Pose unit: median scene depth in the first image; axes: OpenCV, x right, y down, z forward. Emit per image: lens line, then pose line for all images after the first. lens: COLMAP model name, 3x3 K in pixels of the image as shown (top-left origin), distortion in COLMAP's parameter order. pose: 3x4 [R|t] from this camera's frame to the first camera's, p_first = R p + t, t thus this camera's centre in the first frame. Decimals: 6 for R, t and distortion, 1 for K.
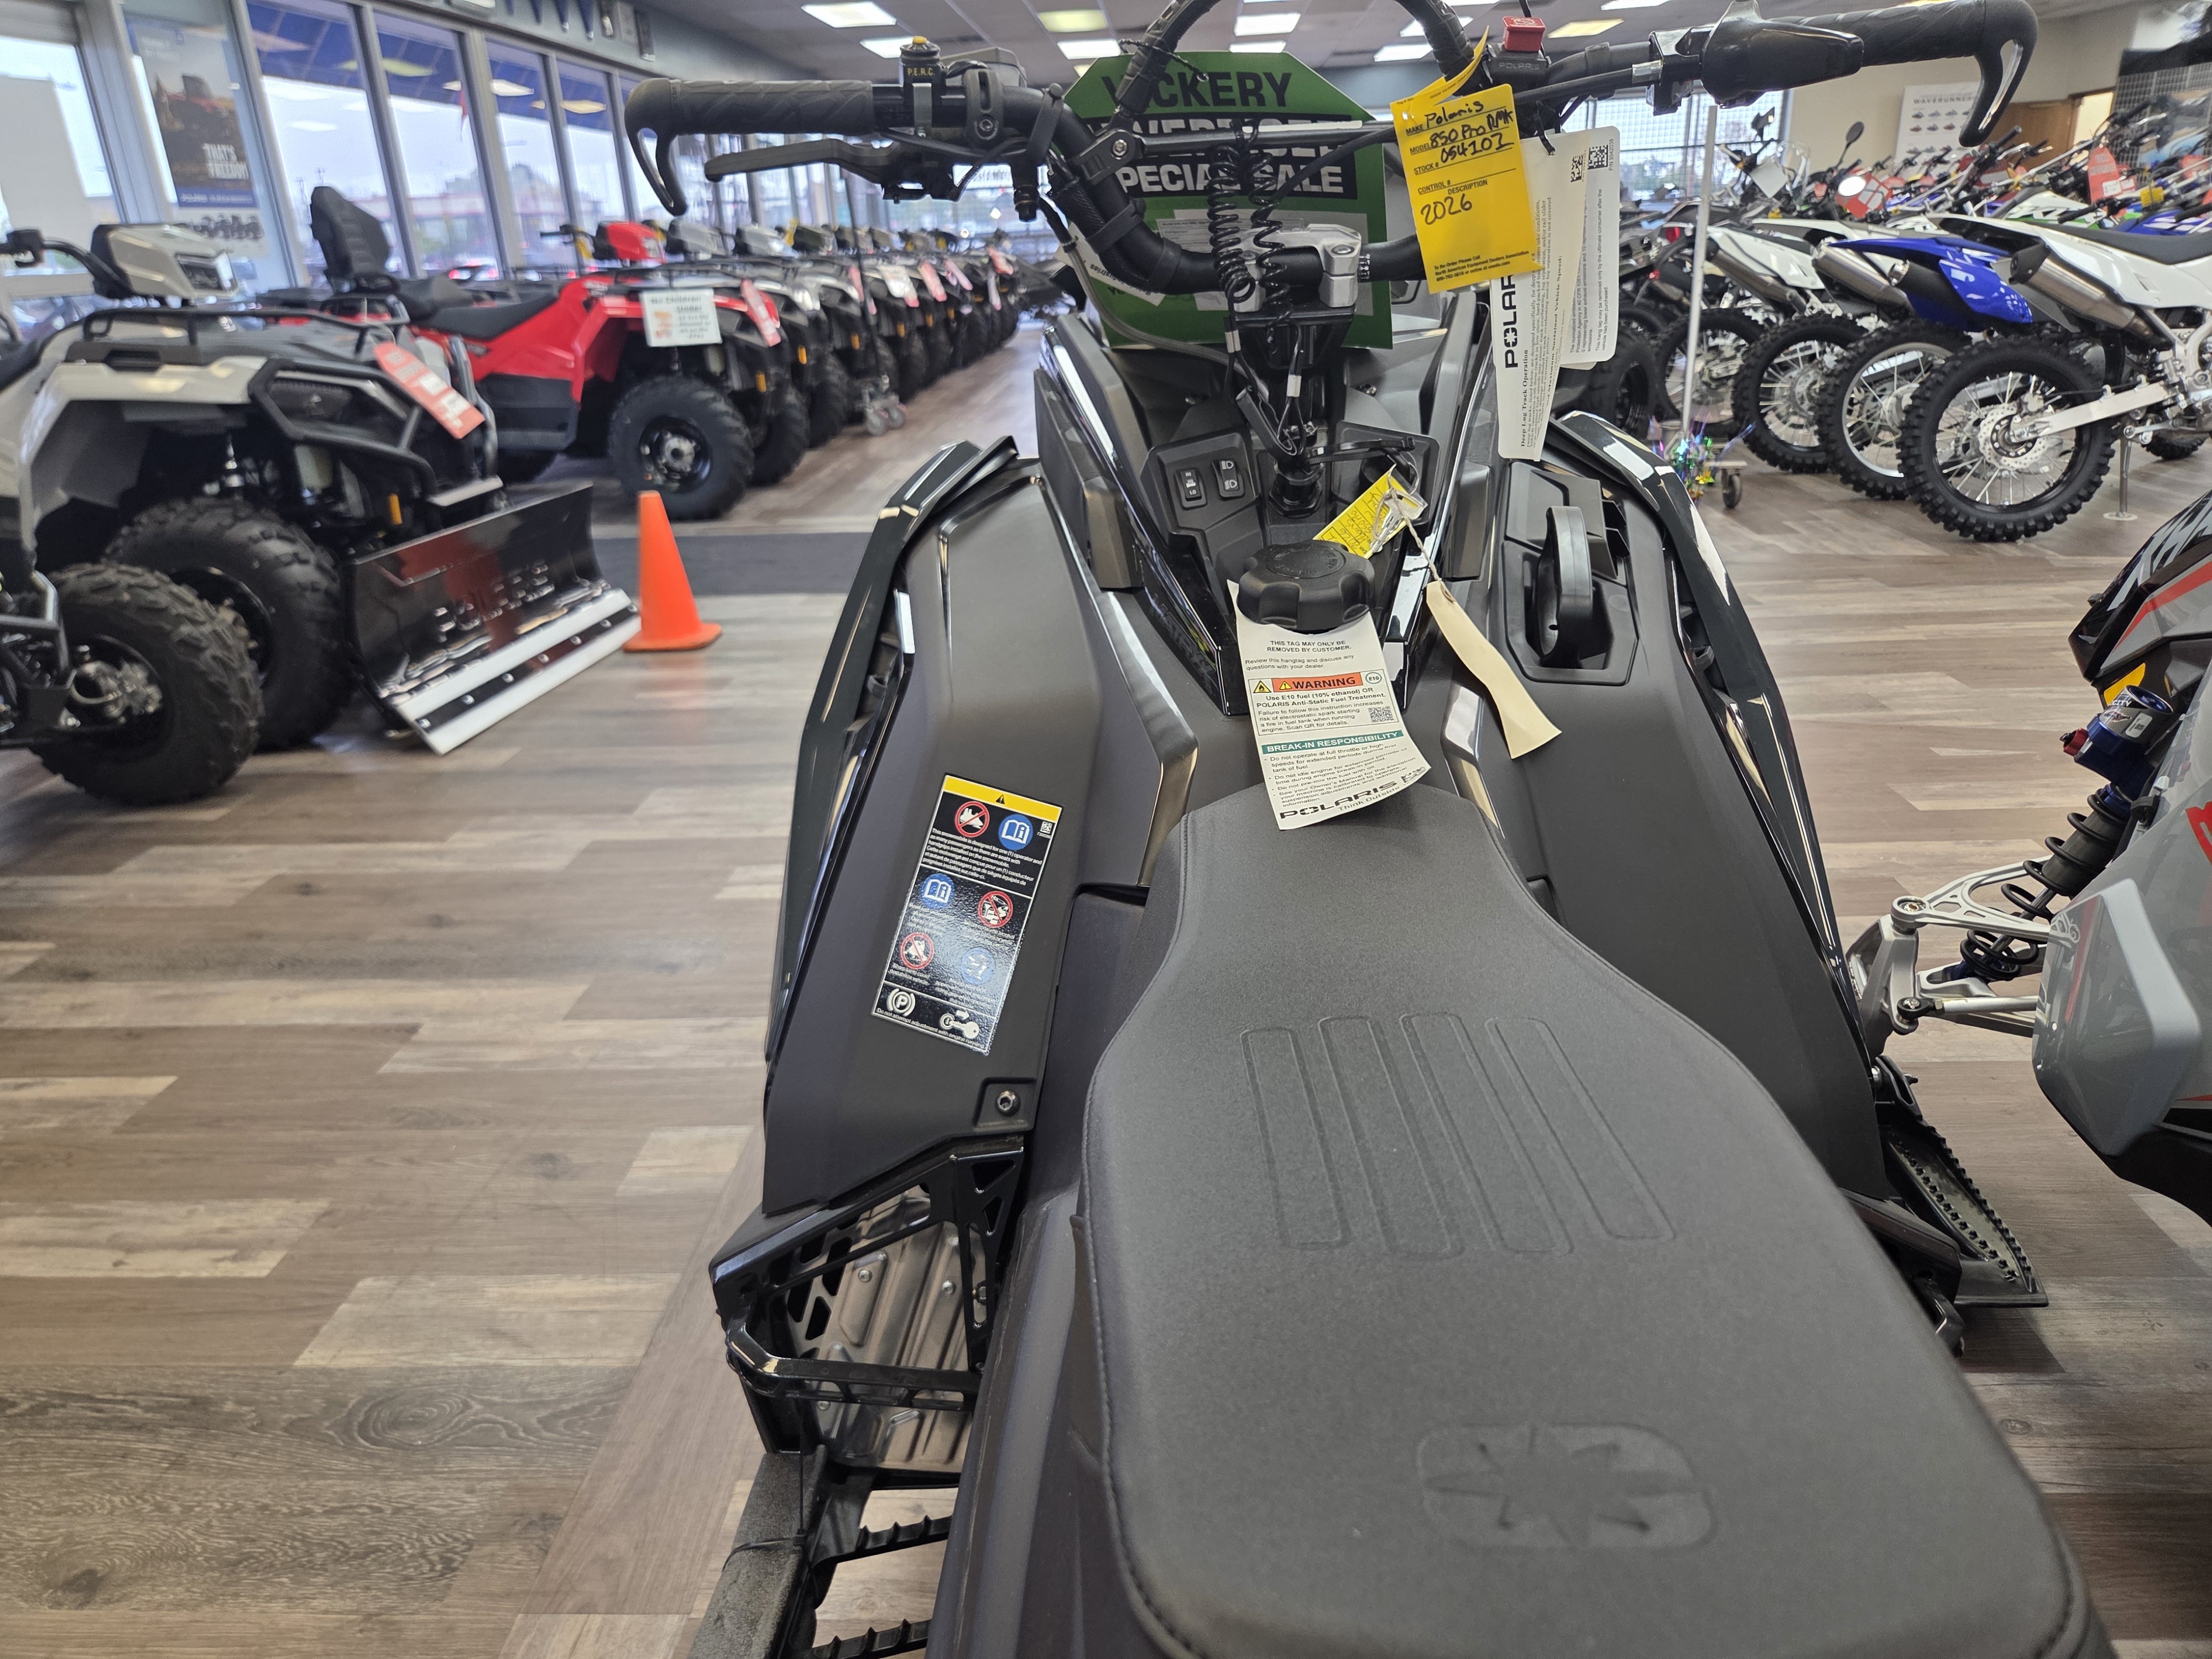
lens RADIAL K [[1473.6, 0, 1101.5], [0, 1473.6, 838.9], [0, 0, 1]] dist [0.052461, -0.046125]
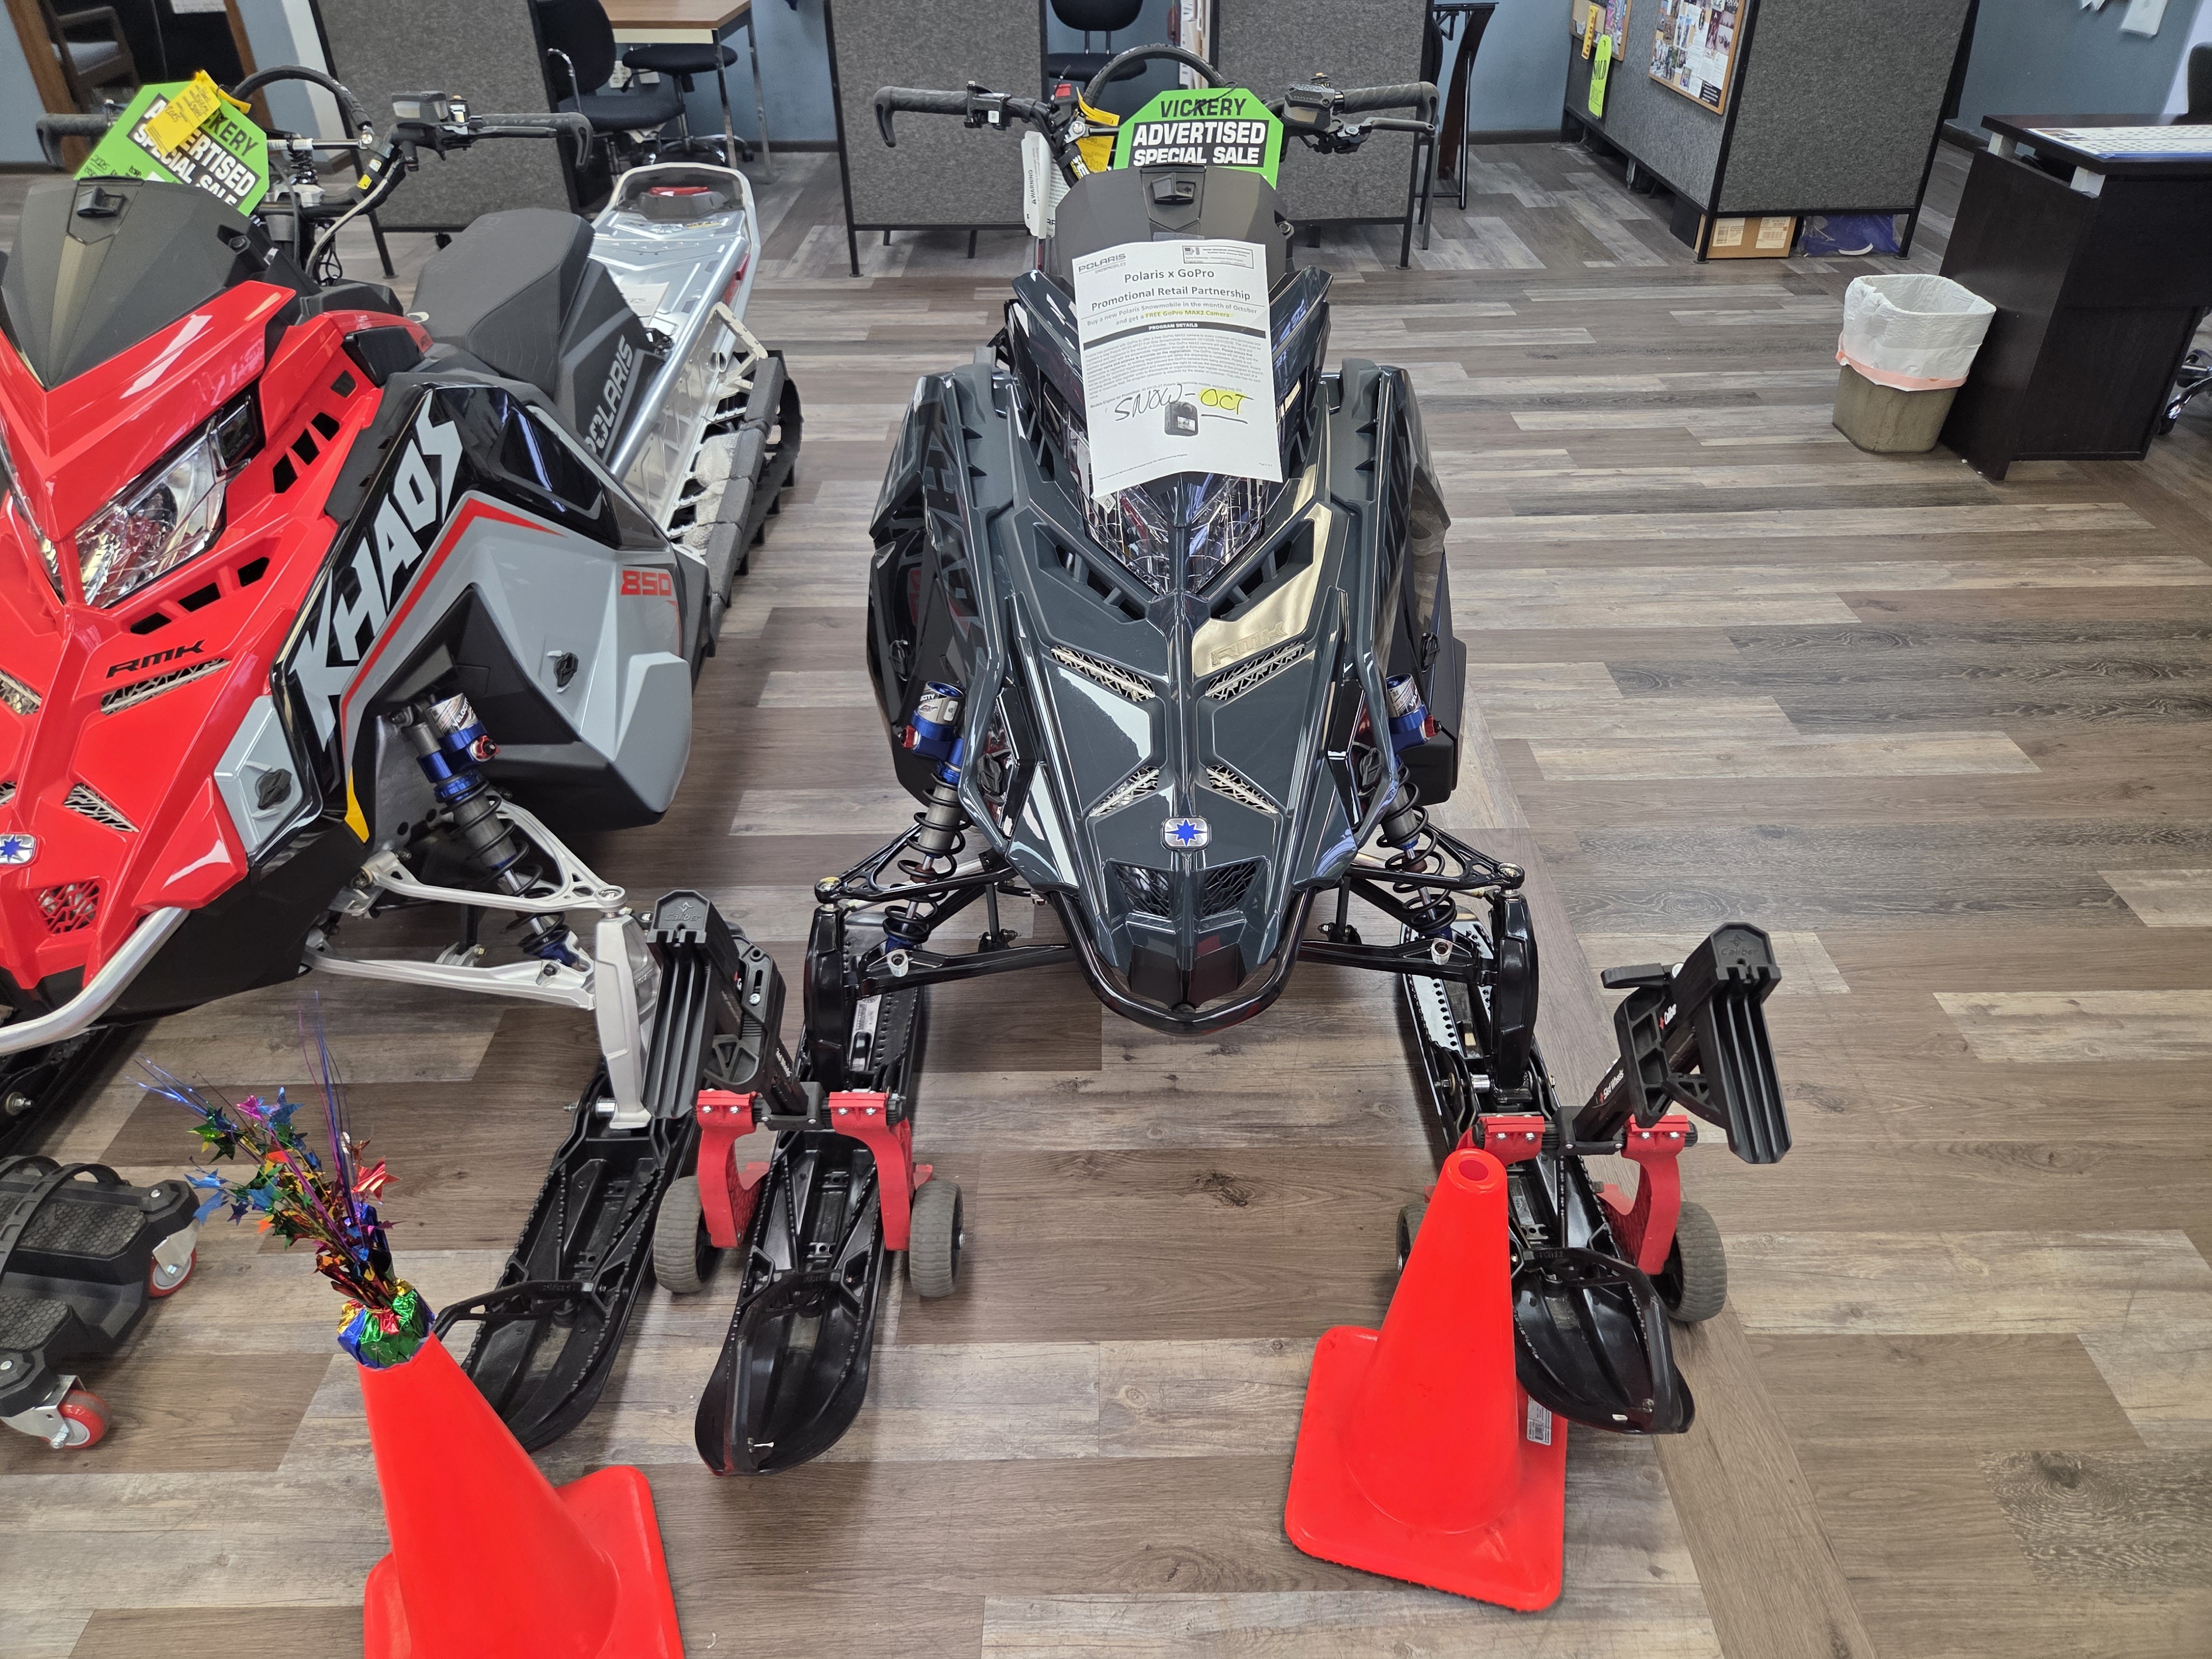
lens RADIAL K [[1473.6, 0, 1101.5], [0, 1473.6, 838.9], [0, 0, 1]] dist [0.052461, -0.046125]
pose [[-0.997007, 0.076445, -0.011548, 0.155565], [0.031533, 0.538456, 0.842063, -0.857303], [0.070590, 0.839179, -0.539255, 1.482571]]
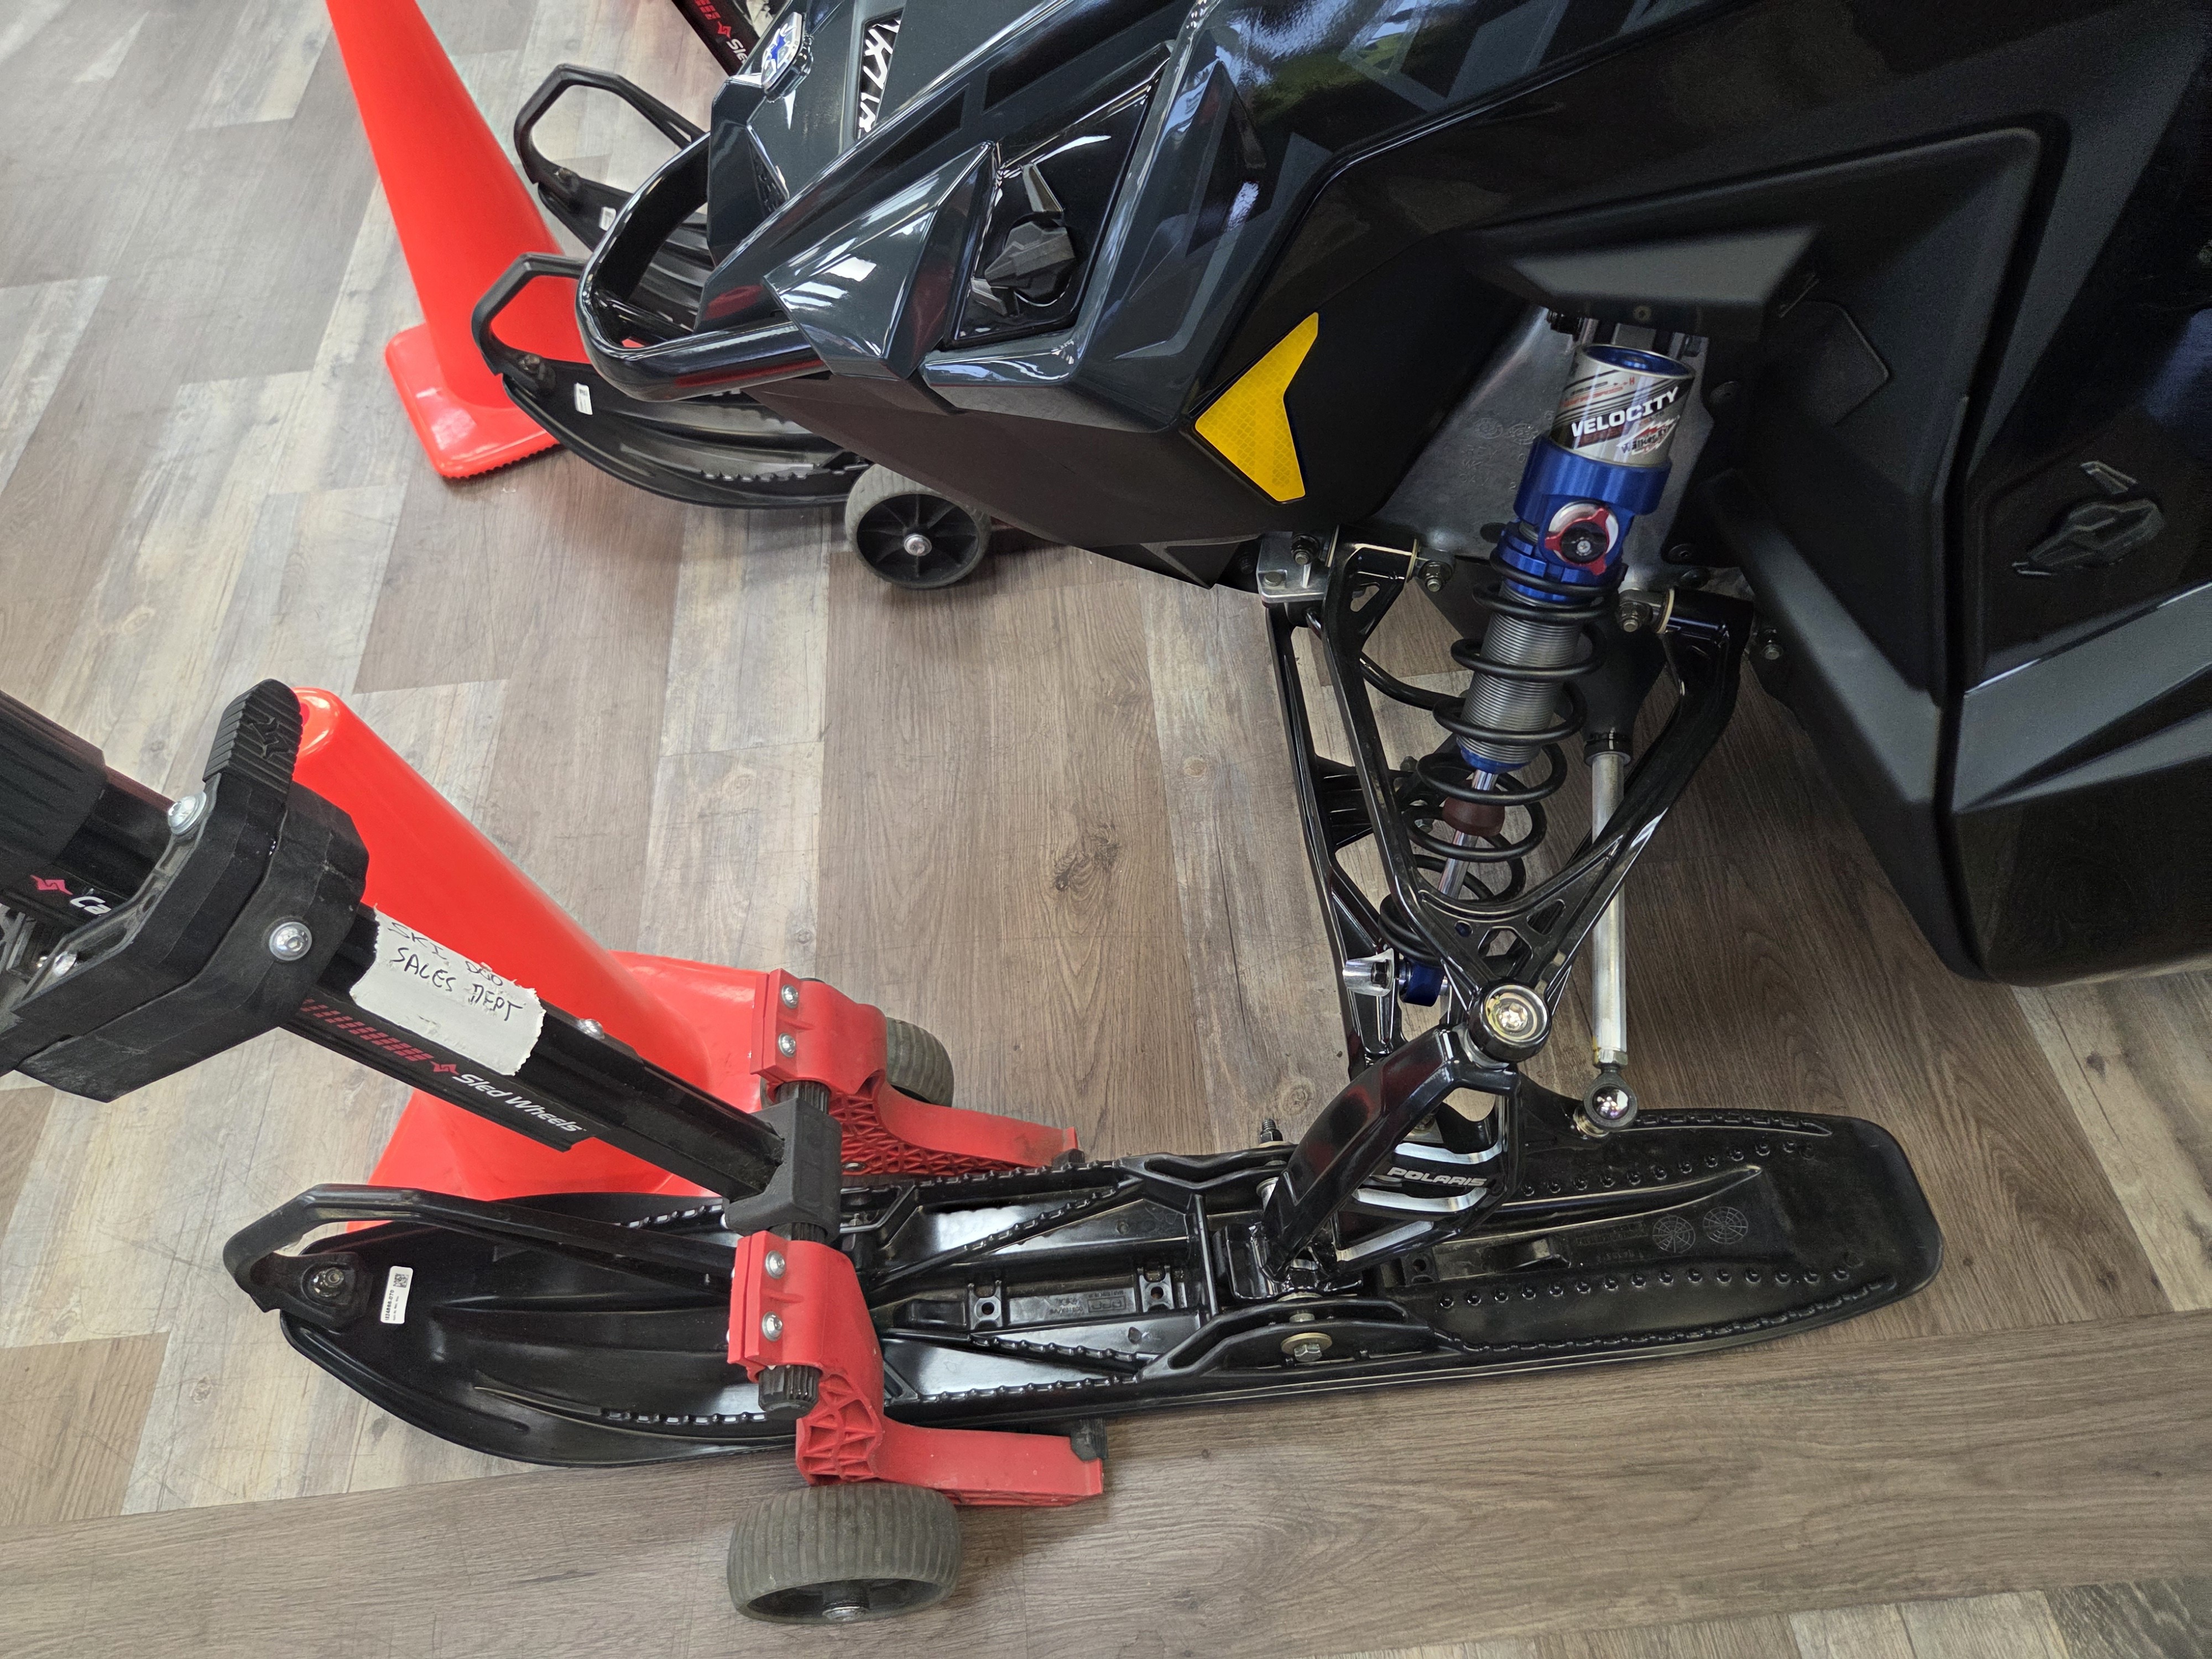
lens RADIAL K [[1473.6, 0, 1101.5], [0, 1473.6, 838.9], [0, 0, 1]] dist [0.052461, -0.046125]
pose [[-0.130133, -0.776791, 0.616167, -0.342322], [0.443025, 0.510408, 0.737029, -0.313630], [-0.887014, 0.368889, 0.277717, 0.921494]]
